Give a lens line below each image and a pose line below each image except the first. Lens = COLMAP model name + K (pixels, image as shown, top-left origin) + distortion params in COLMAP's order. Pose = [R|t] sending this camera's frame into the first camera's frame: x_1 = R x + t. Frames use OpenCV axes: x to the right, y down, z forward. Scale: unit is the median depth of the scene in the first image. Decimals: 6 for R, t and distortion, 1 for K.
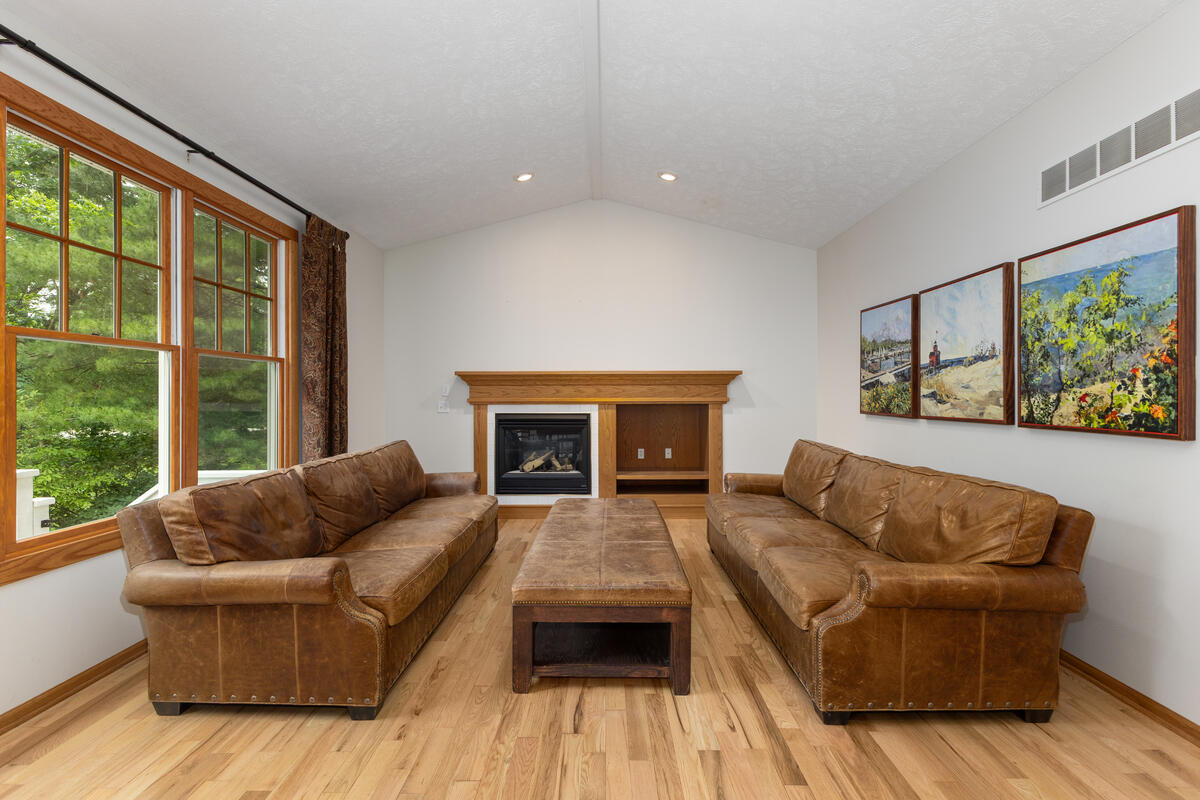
lens RADIAL K [[522.6, 0, 599.5], [0, 522.6, 387.9], [0, 0, 1]] dist [0.017214, -0.000273]
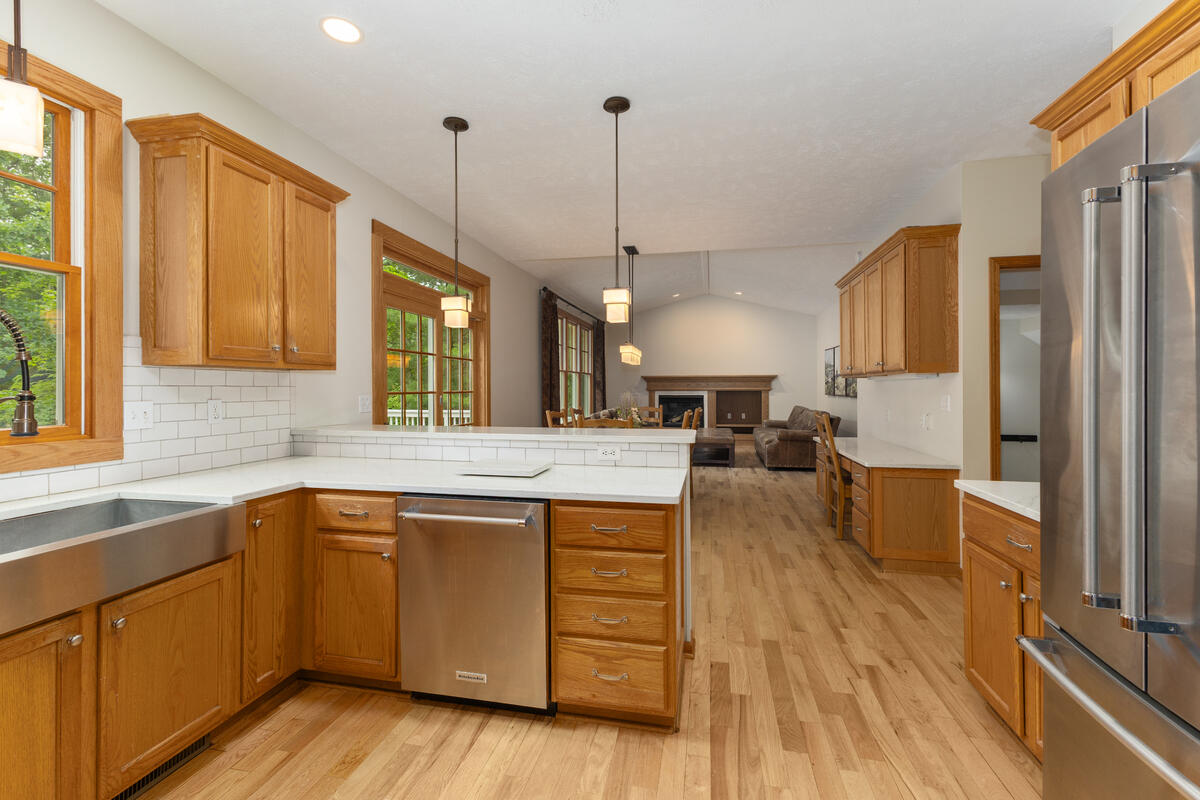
lens RADIAL K [[522.6, 0, 599.5], [0, 522.6, 387.9], [0, 0, 1]] dist [0.017214, -0.000273]
pose [[0.979308, 0.001846, -0.202369, -0.002636], [0.001125, 0.999893, 0.014564, -0.013580], [0.202374, -0.014490, 0.979201, -1.282090]]
